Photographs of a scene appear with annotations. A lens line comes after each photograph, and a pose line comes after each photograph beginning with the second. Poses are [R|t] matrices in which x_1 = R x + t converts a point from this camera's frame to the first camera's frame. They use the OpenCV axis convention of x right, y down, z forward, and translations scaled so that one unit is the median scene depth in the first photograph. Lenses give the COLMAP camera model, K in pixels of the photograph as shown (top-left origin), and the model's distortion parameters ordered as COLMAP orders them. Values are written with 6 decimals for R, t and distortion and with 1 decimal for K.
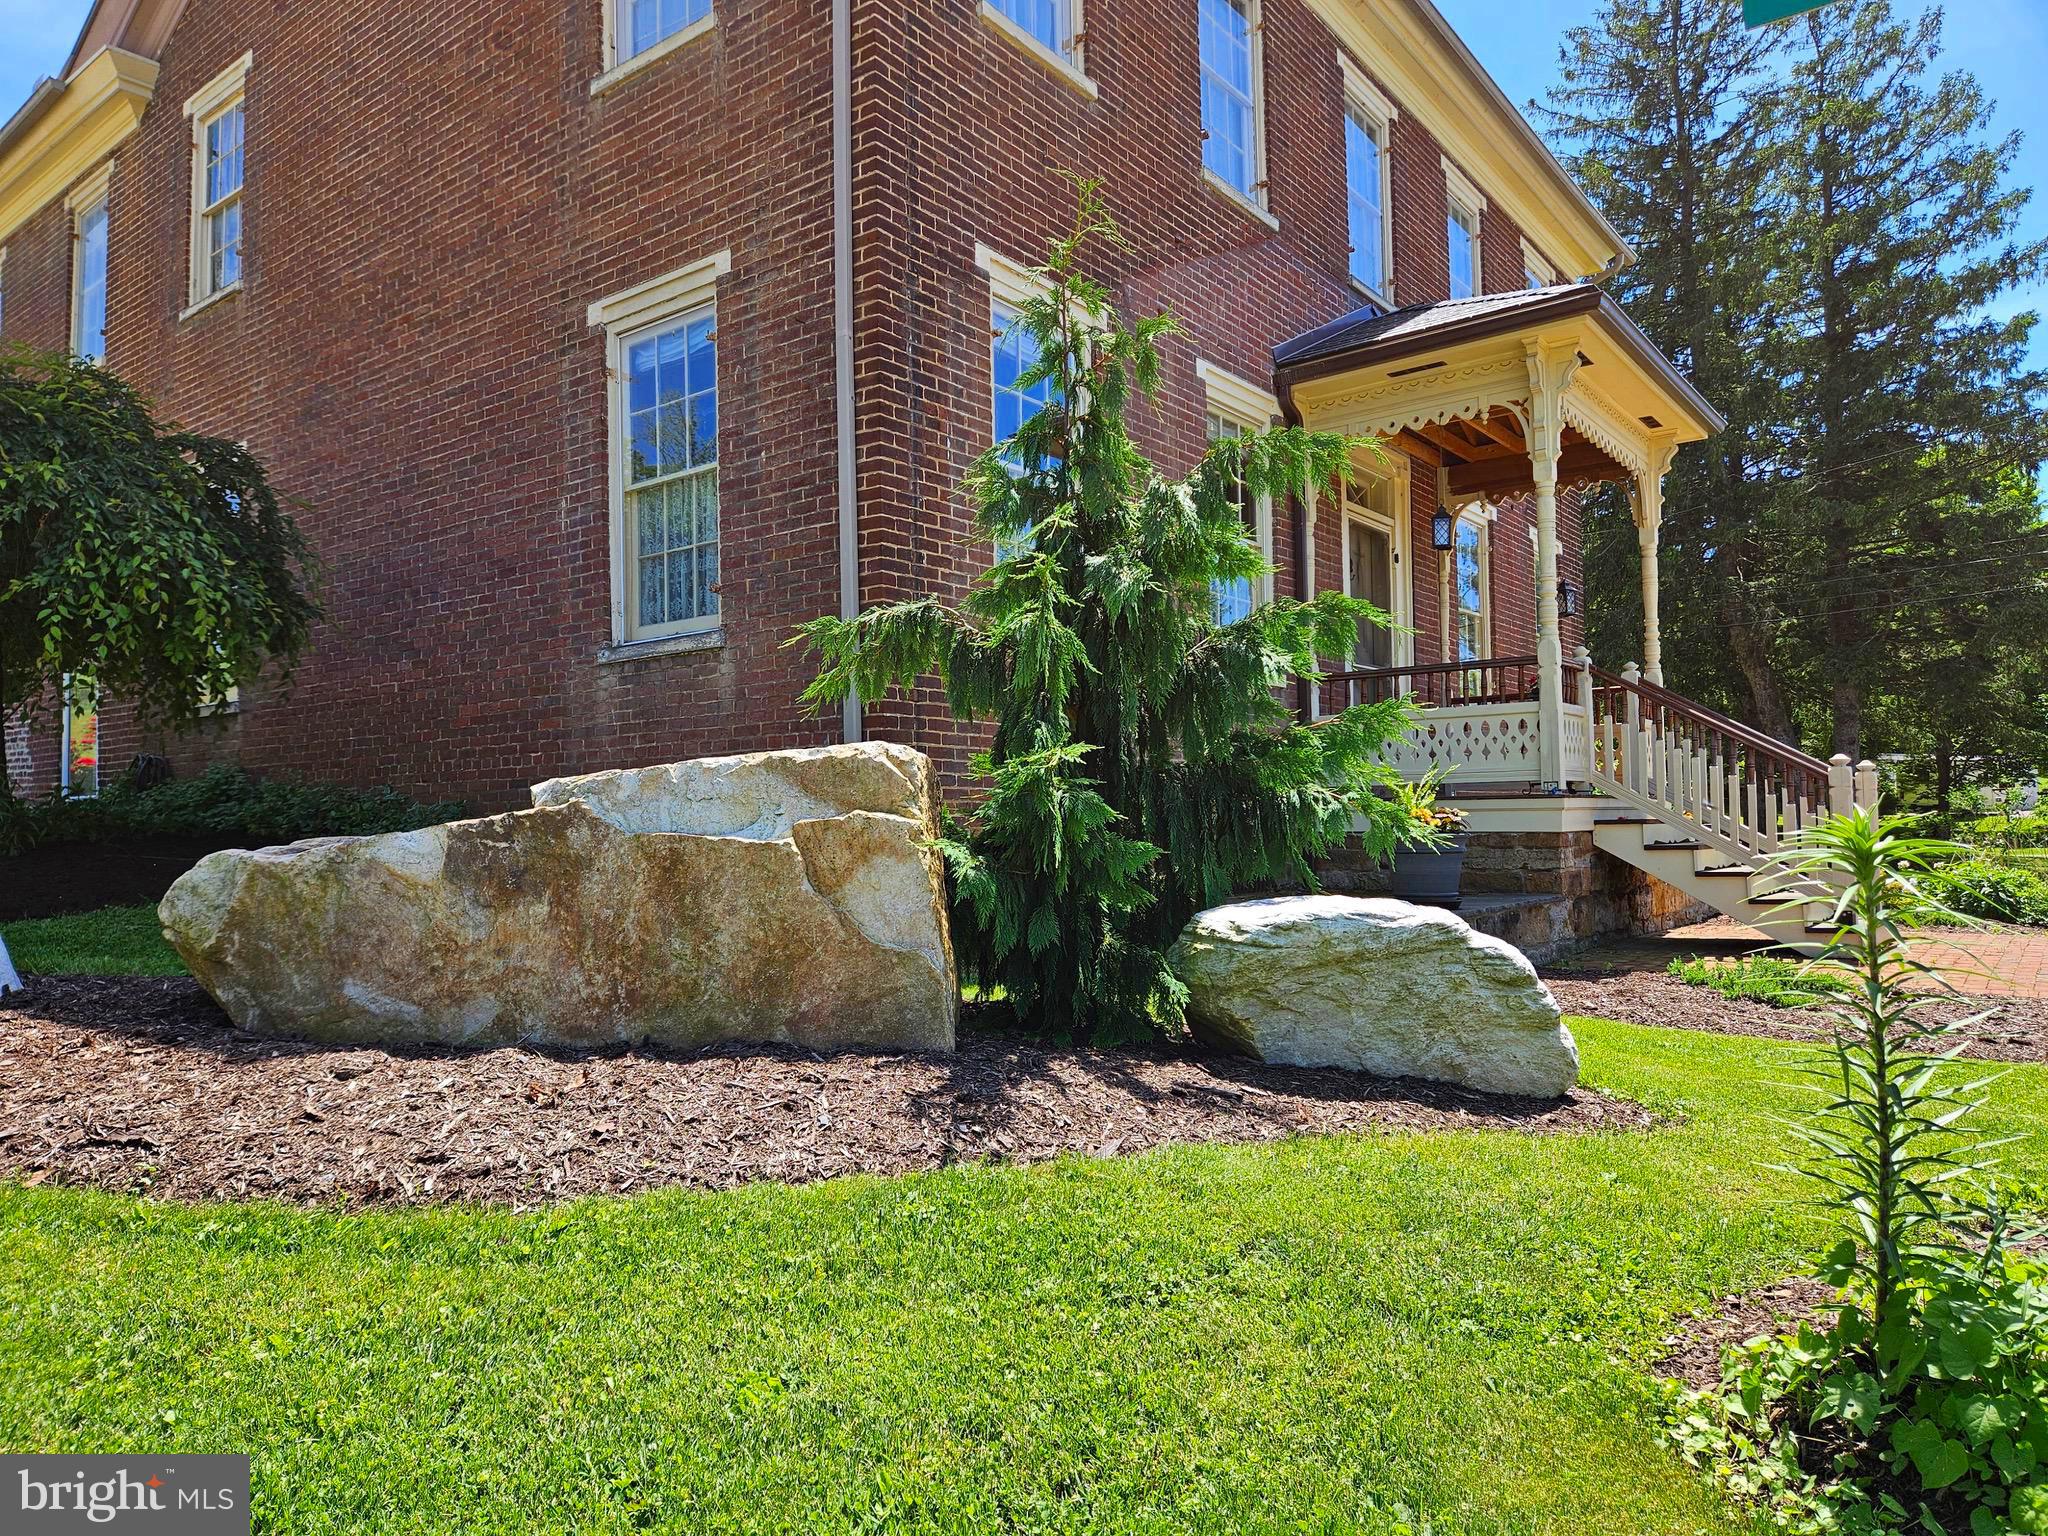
lens RADIAL K [[1335.6, 0, 1024.0], [0, 1335.6, 768.0], [0, 0, 1]] dist [0.020456, -0.020105]
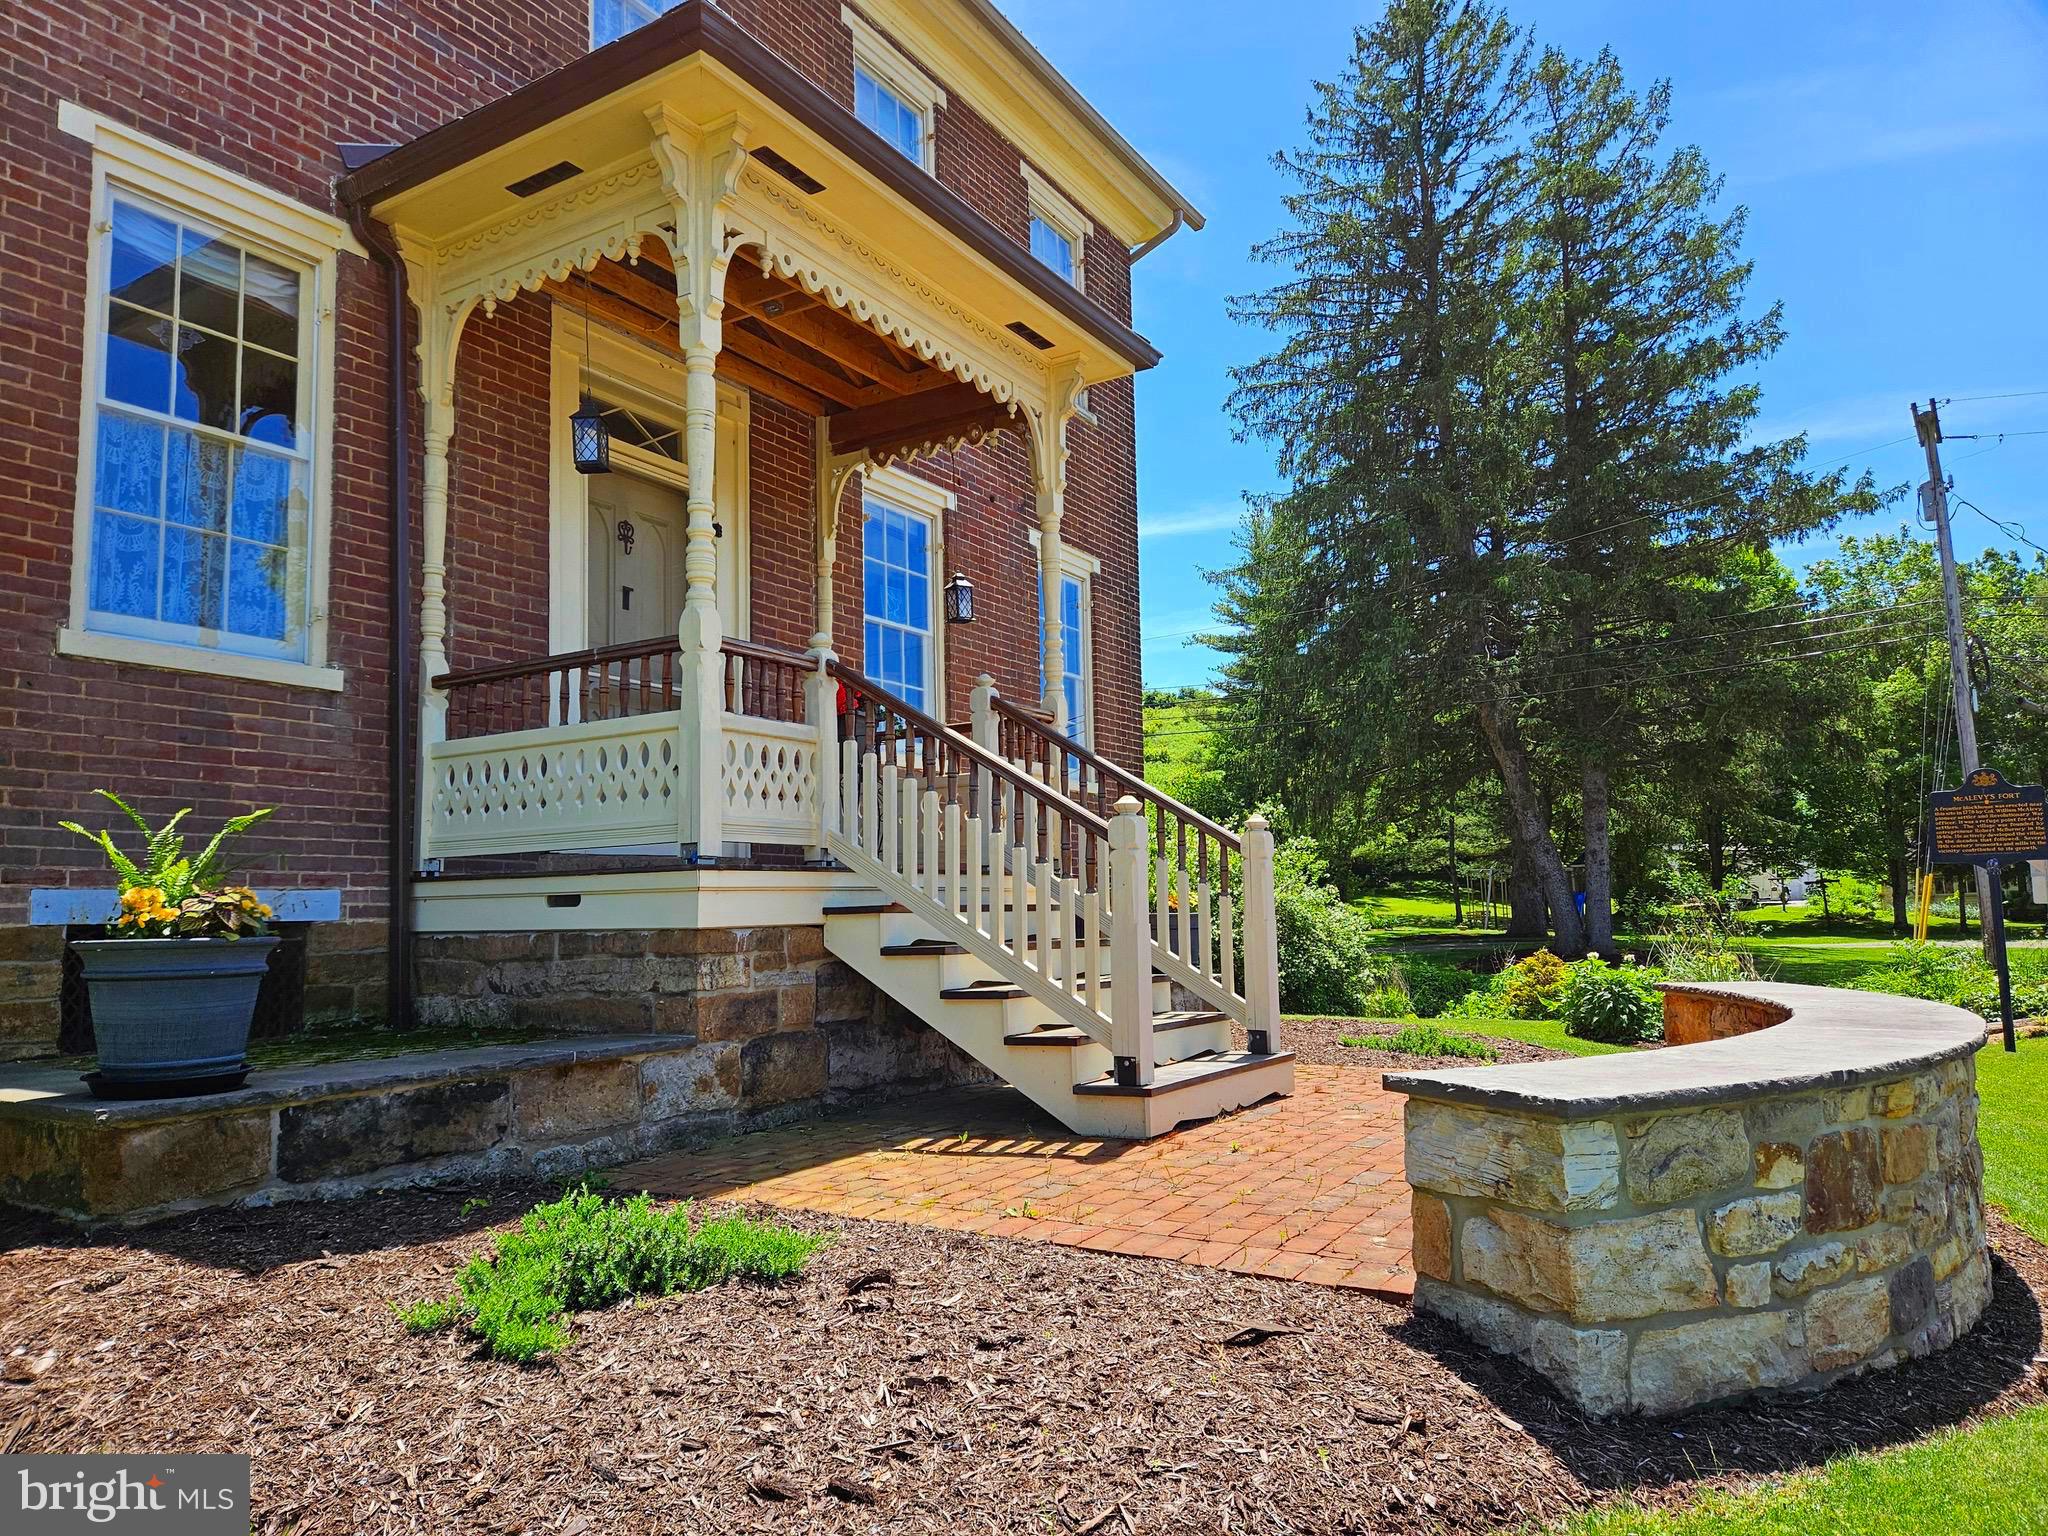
lens RADIAL K [[1352.7, 0, 1006.8], [0, 1352.7, 767.0], [0, 0, 1]] dist [0.091351, -0.081479]
pose [[0.993357, 0.015956, 0.113964, 0.092708], [-0.009059, 0.998110, -0.060782, 0.002340], [-0.114718, 0.059346, 0.991624, 0.075547]]
